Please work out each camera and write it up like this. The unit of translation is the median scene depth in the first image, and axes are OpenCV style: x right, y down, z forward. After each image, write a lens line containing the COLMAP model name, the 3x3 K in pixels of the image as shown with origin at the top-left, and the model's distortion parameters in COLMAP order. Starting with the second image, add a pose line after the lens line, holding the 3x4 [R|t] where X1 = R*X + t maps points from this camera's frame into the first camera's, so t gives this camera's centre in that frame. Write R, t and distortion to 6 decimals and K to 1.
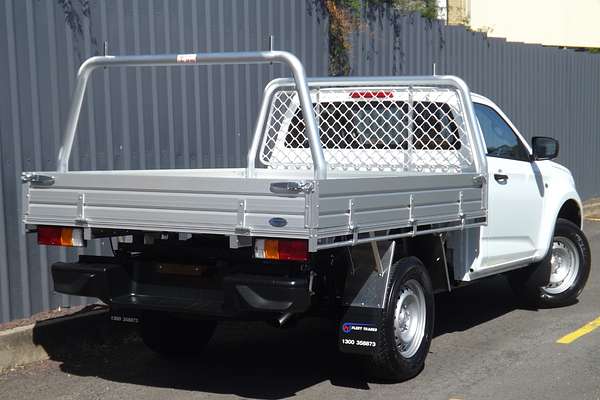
lens RADIAL K [[1192.5, 0, 300.0], [0, 1192.5, 200.0], [0, 0, 1]] dist [0.013380, 0.085546]
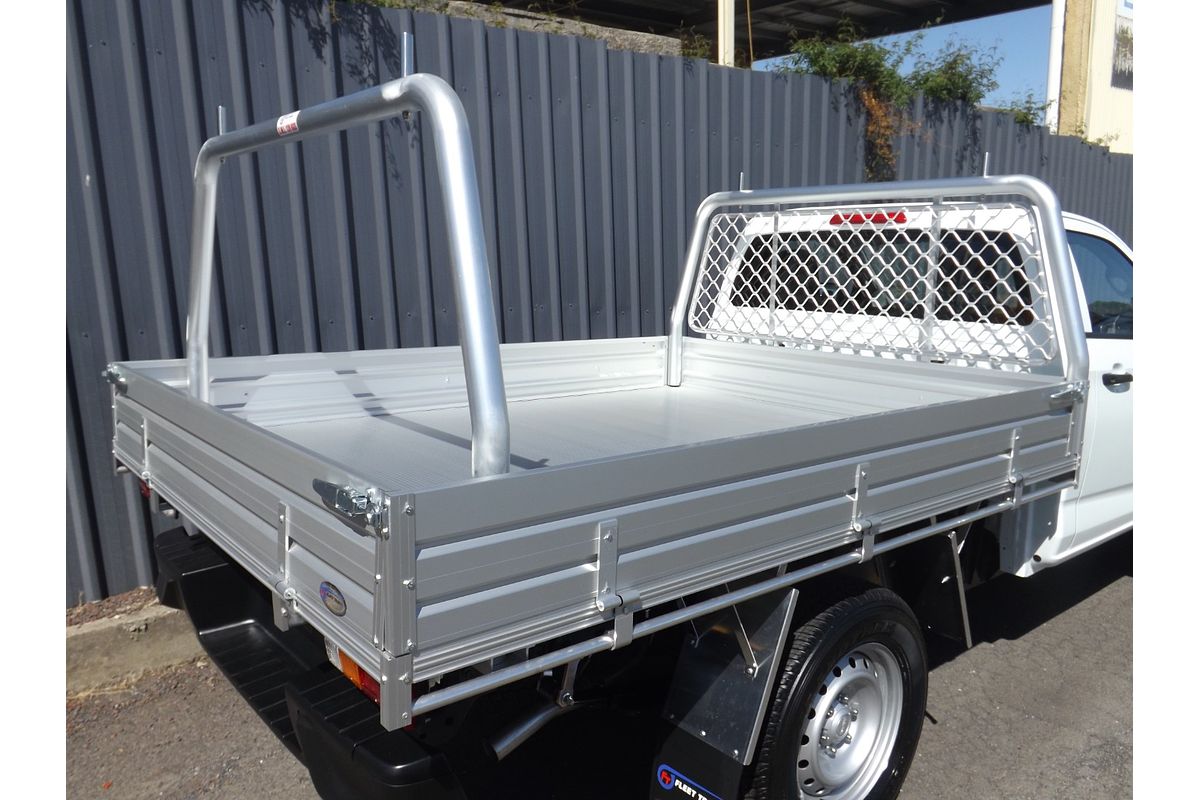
lens RADIAL K [[864.8, 0, 600.0], [0, 864.8, 400.0], [0, 0, 1]] dist [-0.002380, -0.002162]
pose [[0.934142, 0.064010, -0.351115, 0.091285], [-0.026642, 0.993547, 0.110246, -0.045012], [0.355906, -0.093631, 0.929820, 0.572317]]
